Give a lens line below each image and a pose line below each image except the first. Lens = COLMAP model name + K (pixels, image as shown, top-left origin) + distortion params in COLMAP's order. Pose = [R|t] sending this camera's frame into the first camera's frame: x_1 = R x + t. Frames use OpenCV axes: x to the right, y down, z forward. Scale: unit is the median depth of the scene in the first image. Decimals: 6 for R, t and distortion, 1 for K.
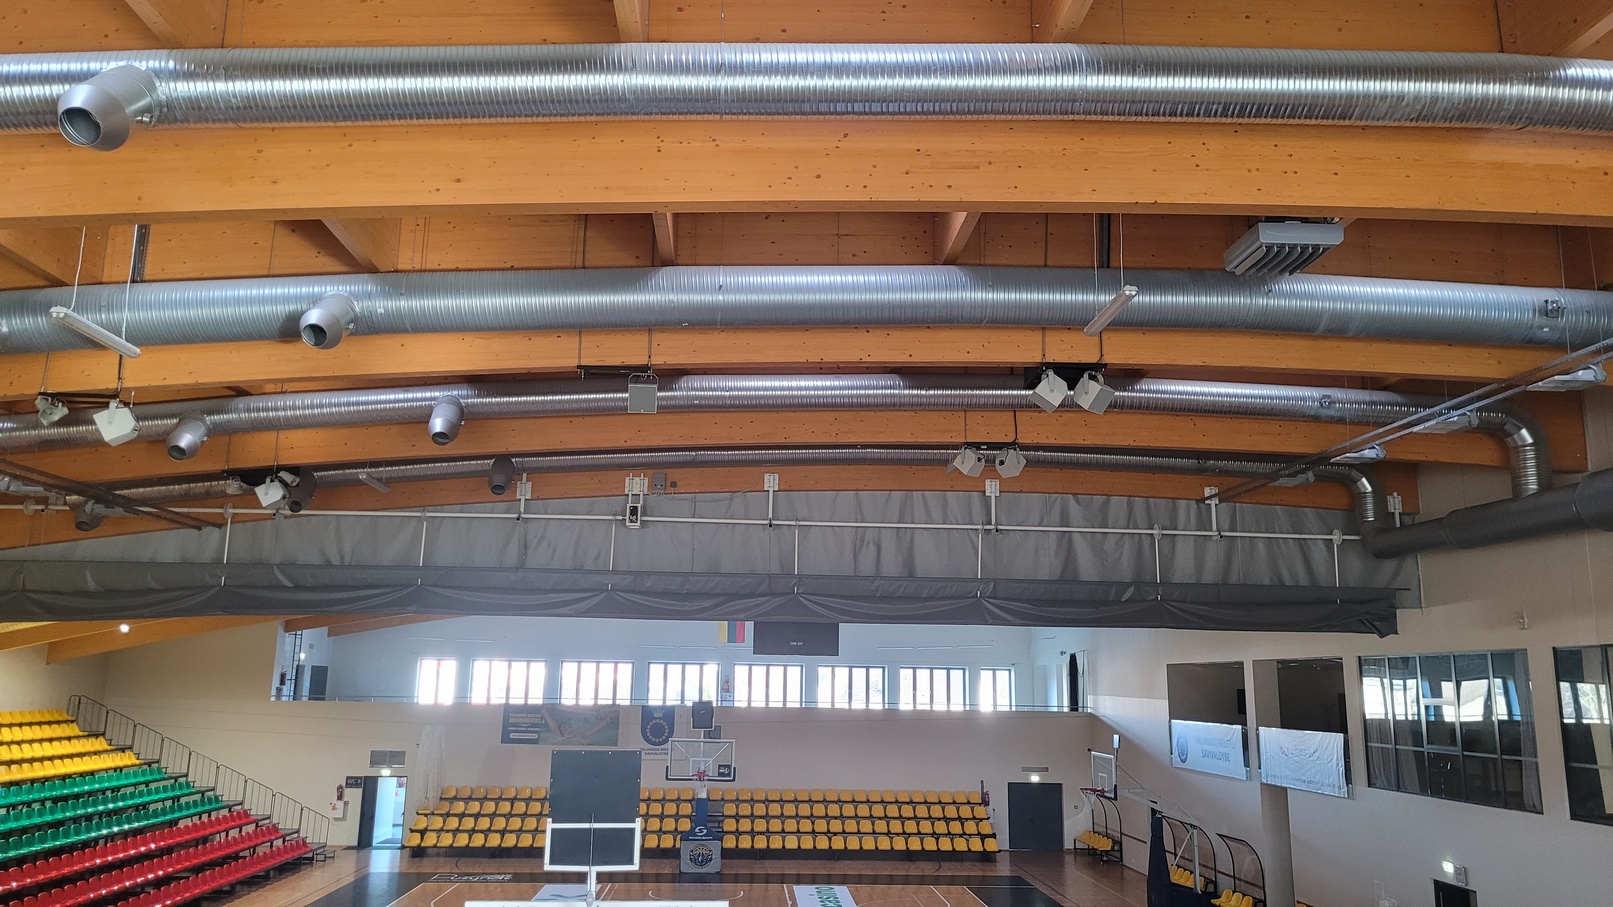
lens RADIAL K [[1199.4, 0, 815.0], [0, 1199.4, 462.3], [0, 0, 1]] dist [0.043362, -0.022896]
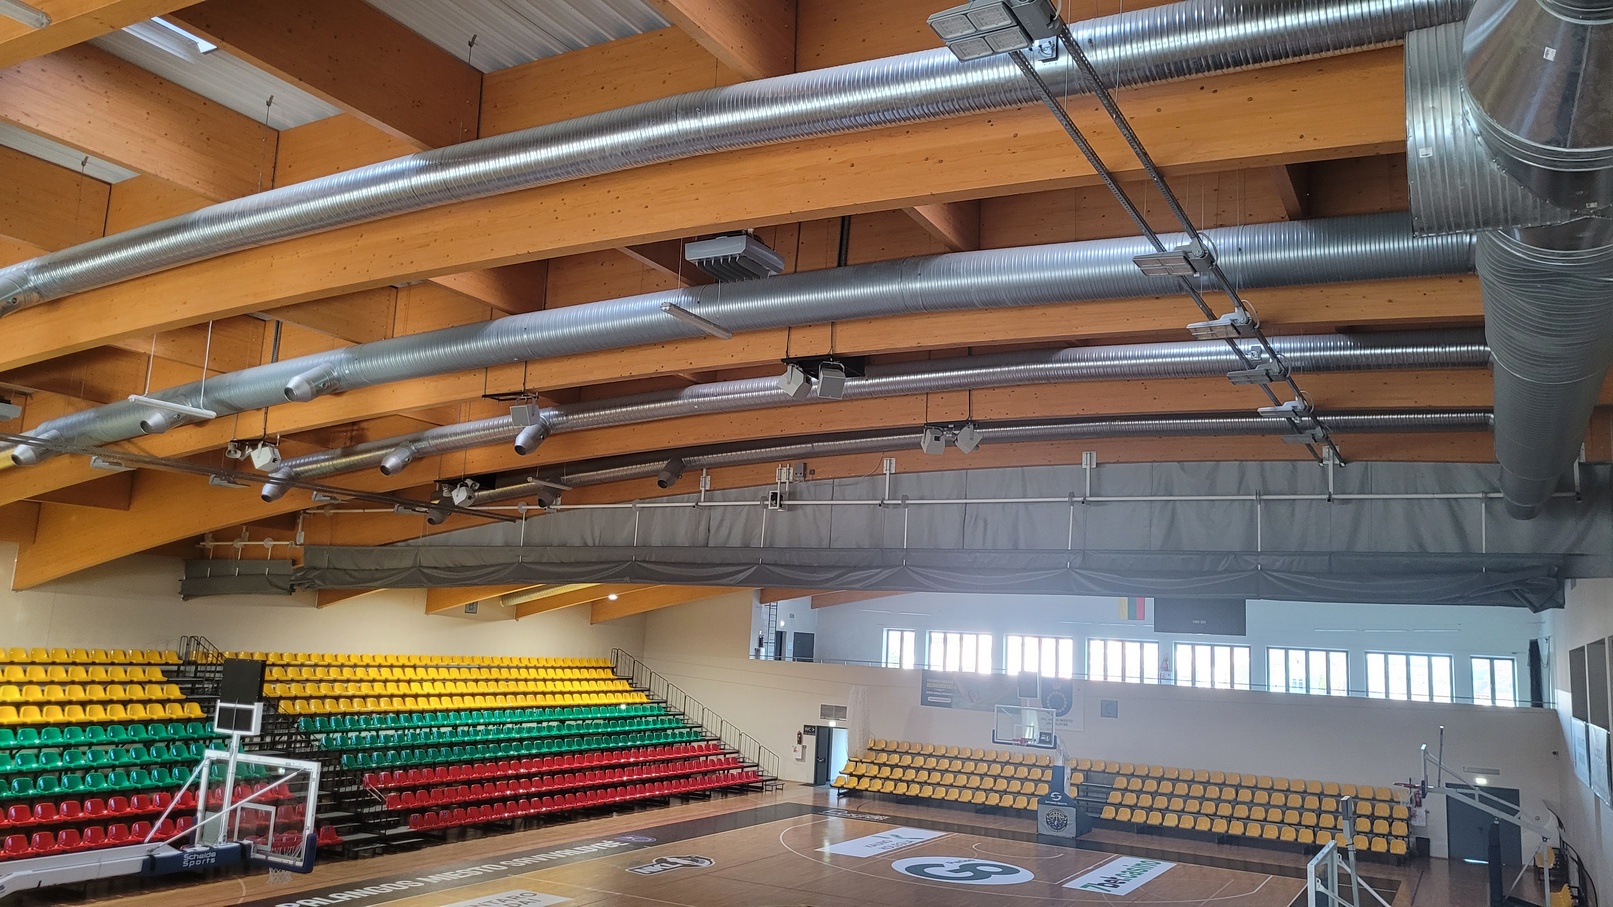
lens RADIAL K [[1199.4, 0, 816.0], [0, 1199.4, 479.0], [0, 0, 1]] dist [0.043362, -0.022896]
pose [[0.848242, -0.045523, -0.527649, 0.289007], [0.060284, 0.998123, 0.010798, 0.007491], [0.526167, -0.040968, 0.849394, 0.014446]]
